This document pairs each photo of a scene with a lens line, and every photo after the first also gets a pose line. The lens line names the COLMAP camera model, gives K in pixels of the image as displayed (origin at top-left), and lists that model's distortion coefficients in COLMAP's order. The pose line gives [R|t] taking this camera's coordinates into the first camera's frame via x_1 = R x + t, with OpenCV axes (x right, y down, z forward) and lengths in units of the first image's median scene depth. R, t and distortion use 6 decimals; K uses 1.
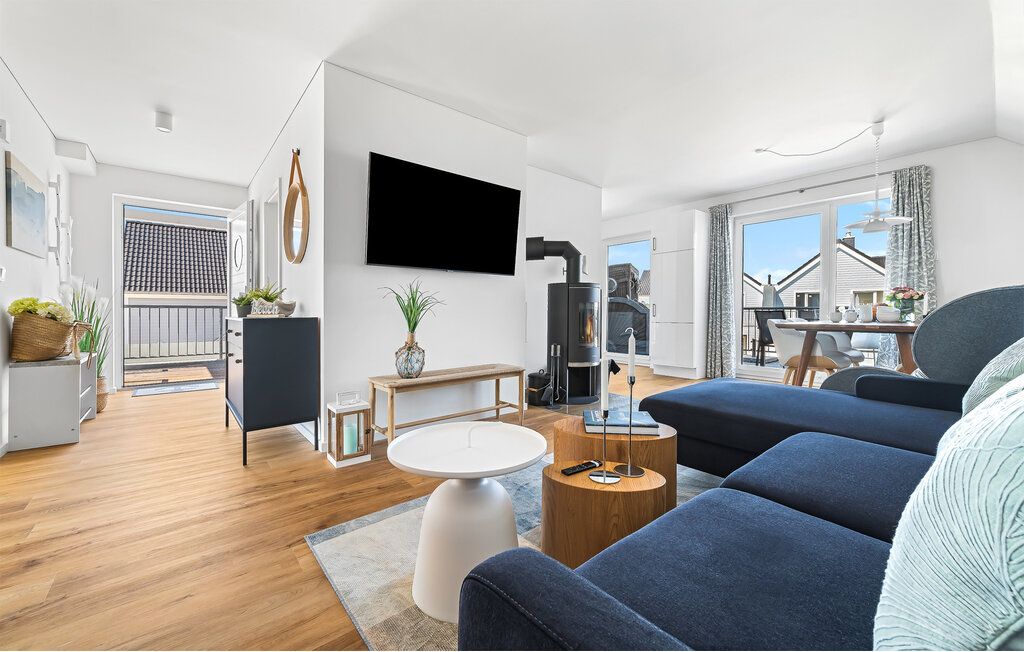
lens RADIAL K [[406.6, 0, 523.8], [0, 406.6, 312.8], [0, 0, 1]] dist [0.008528, -0.001772]
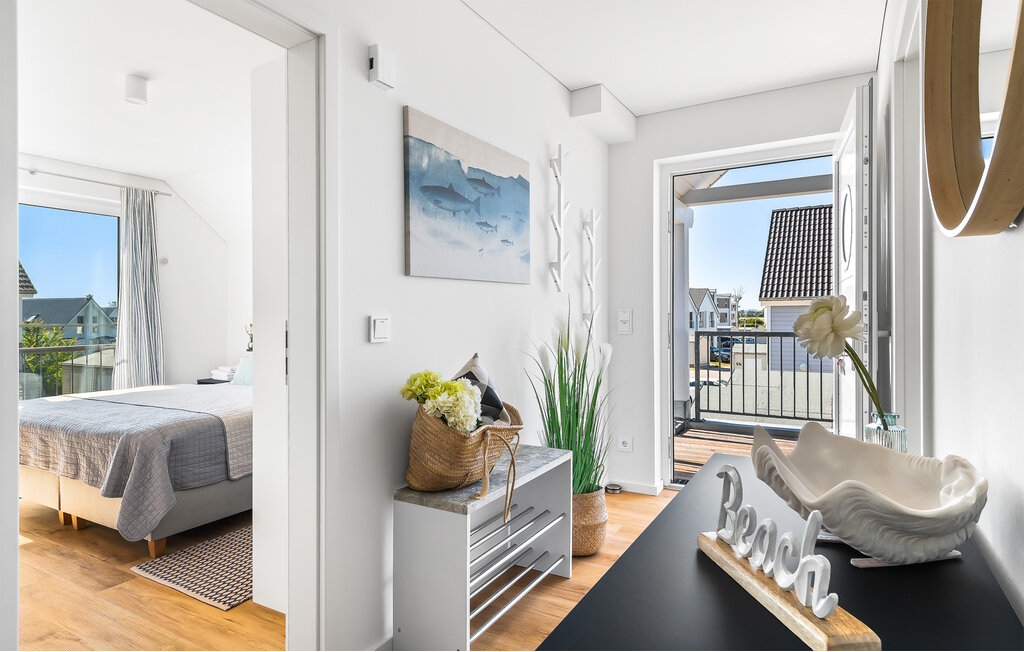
lens RADIAL K [[561.2, 0, 508.8], [0, 561.2, 314.6], [0, 0, 1]] dist [0.006265, 0.001964]
pose [[0.324648, -0.002067, -0.945833, -0.466485], [0.003432, 0.999994, -0.001007, -0.103089], [0.945829, -0.002919, 0.324653, 0.844260]]
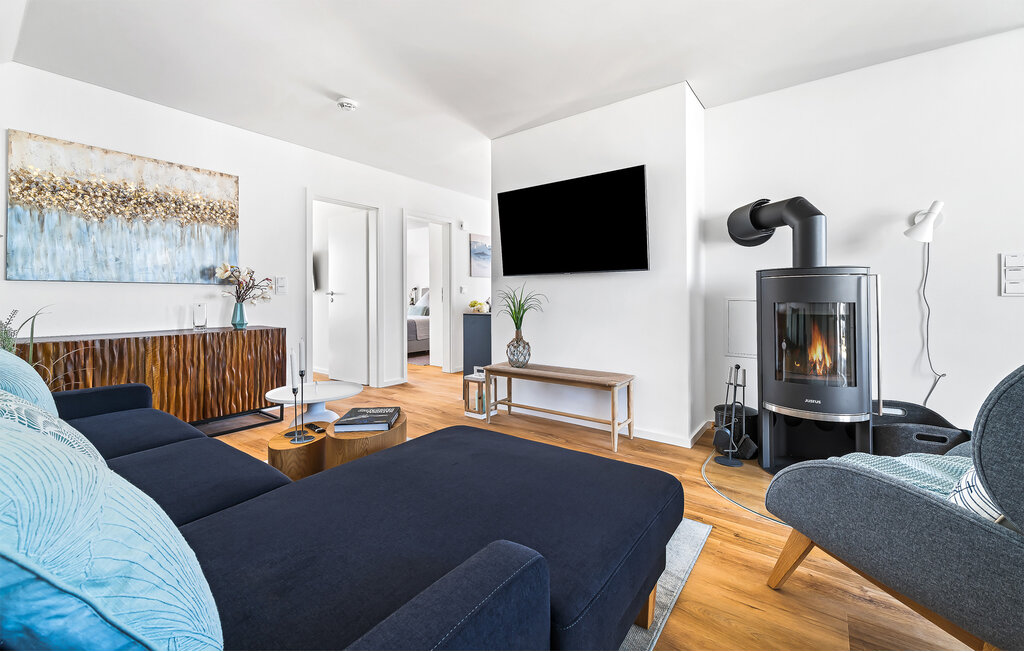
lens RADIAL K [[406.6, 0, 500.1], [0, 406.6, 288.1], [0, 0, 1]] dist [0.008528, -0.001772]
pose [[0.192560, -0.020903, -0.981063, 0.890726], [0.002695, 0.999781, -0.020772, -0.050437], [0.981281, 0.001356, 0.192574, 0.702023]]
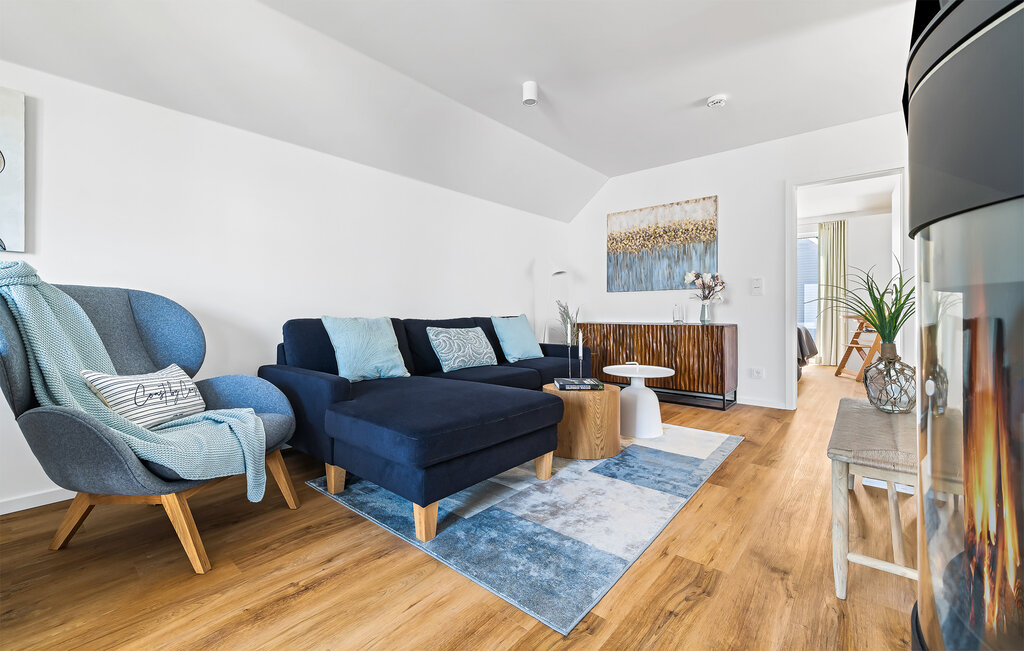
lens RADIAL K [[419.7, 0, 522.5], [0, 419.7, 312.0], [0, 0, 1]] dist [-0.004459, -0.001063]
pose [[-0.989361, 0.002497, -0.145457, 0.416377], [0.002085, 0.999993, 0.002987, -0.008155], [0.145464, 0.002652, -0.989360, 1.556076]]
